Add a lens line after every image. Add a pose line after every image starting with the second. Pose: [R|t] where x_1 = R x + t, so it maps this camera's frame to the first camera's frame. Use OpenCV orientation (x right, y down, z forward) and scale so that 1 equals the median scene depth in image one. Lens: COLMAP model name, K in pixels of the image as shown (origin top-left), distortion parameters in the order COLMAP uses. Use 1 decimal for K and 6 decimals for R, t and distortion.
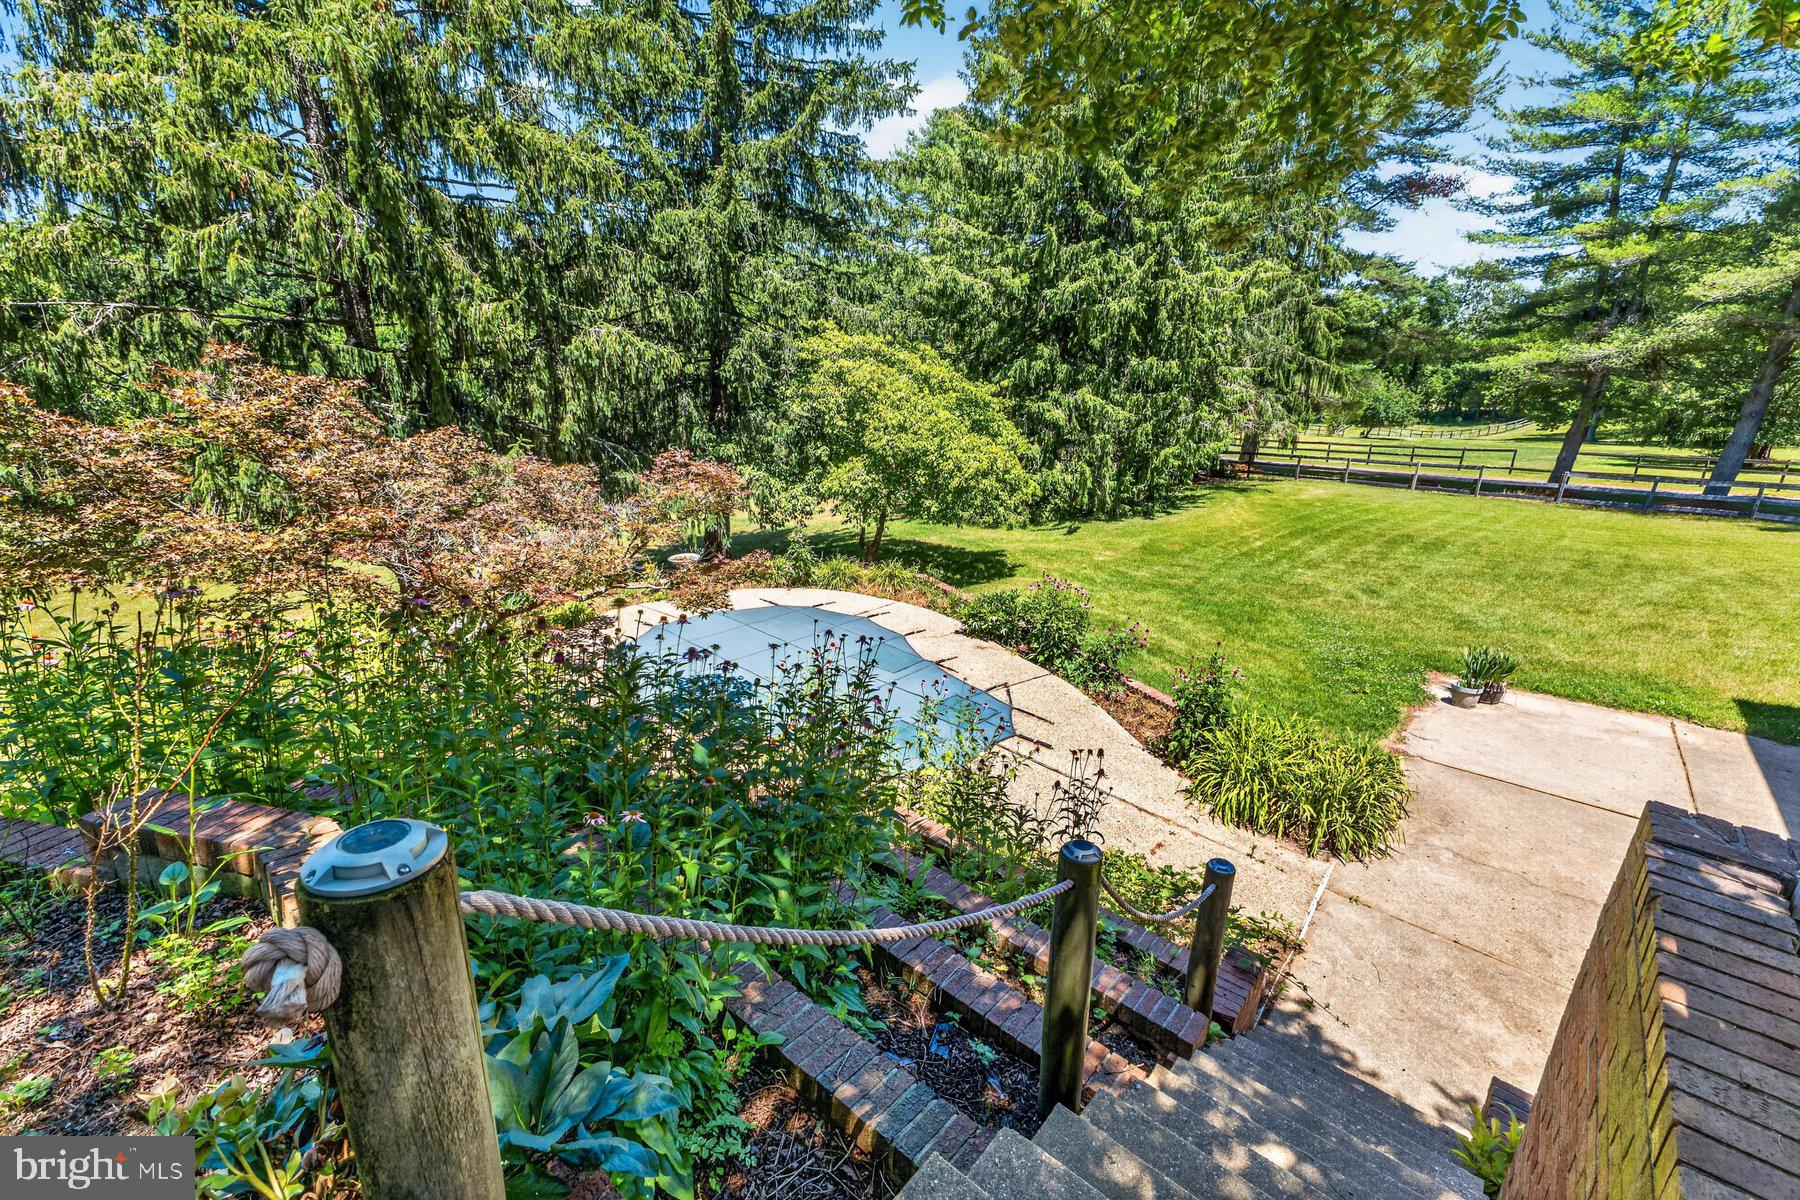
lens RADIAL K [[779.4, 0, 902.3], [0, 779.4, 601.8], [0, 0, 1]] dist [0.009058, -0.002228]
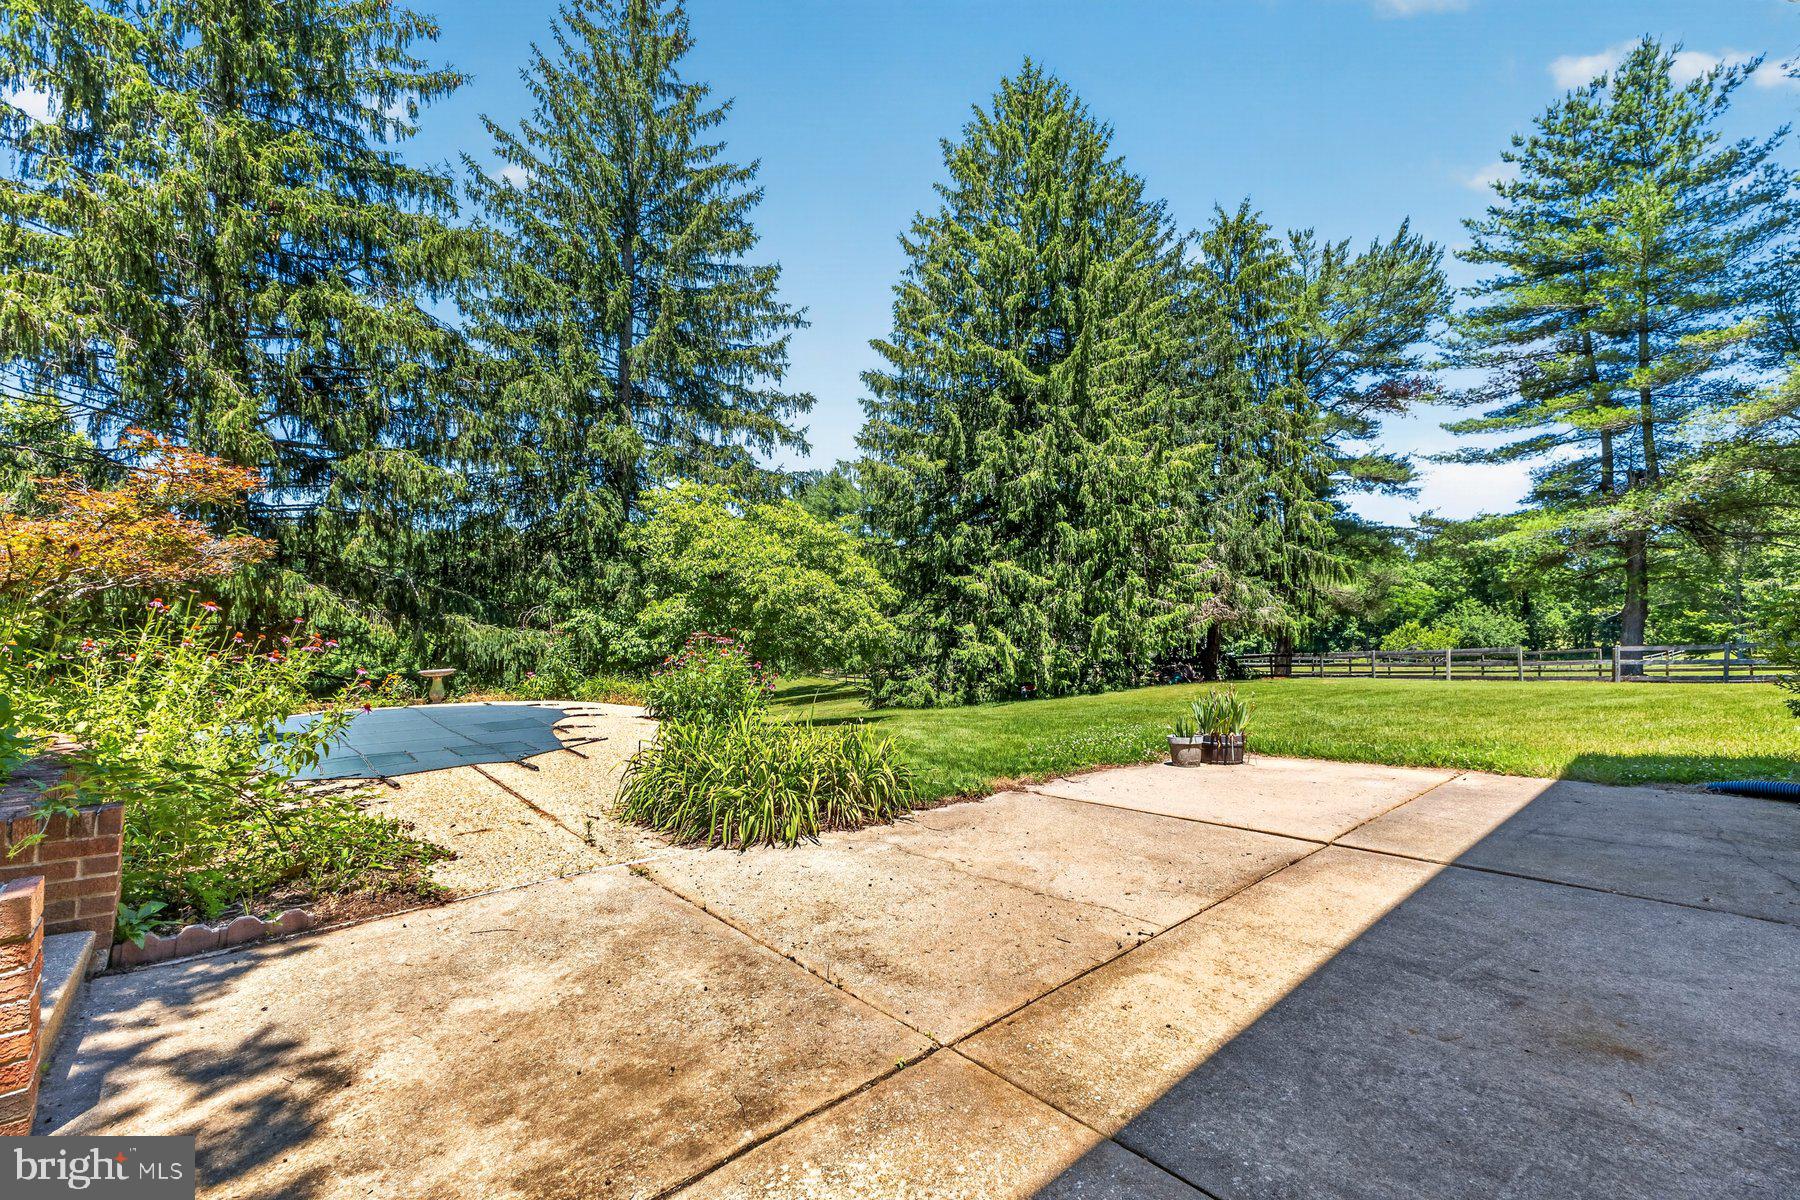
lens RADIAL K [[779.4, 0, 894.7], [0, 779.4, 594.9], [0, 0, 1]] dist [0.009058, -0.002228]
pose [[0.990108, -0.040729, -0.134267, 0.238053], [-0.006733, 0.942047, -0.335412, 0.101274], [0.140147, 0.332998, 0.932454, 0.087811]]
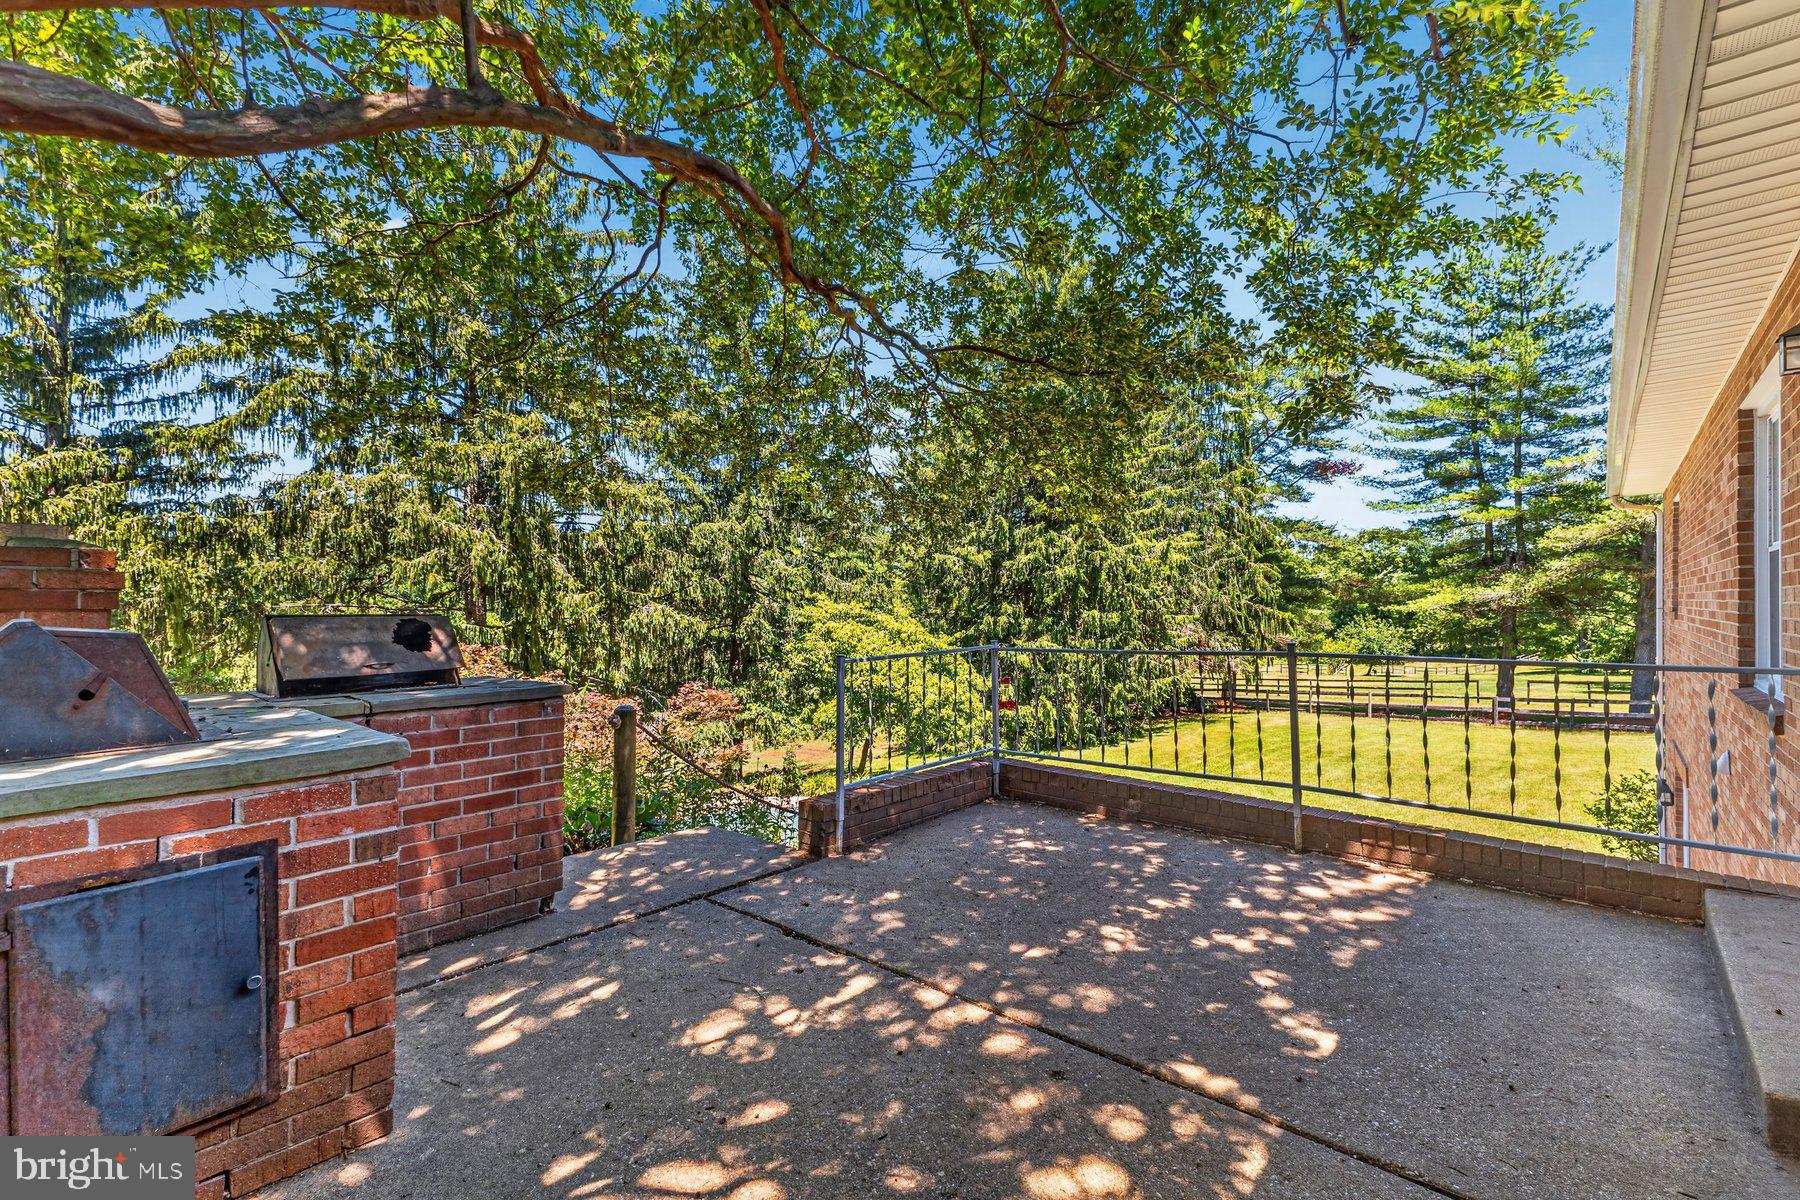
lens RADIAL K [[779.4, 0, 901.8], [0, 779.4, 607.0], [0, 0, 1]] dist [0.009058, -0.002228]
pose [[0.998969, -0.034940, -0.028999, 0.056540], [0.024211, 0.950172, -0.310785, 0.051848], [0.038412, 0.309763, 0.950038, -0.167408]]
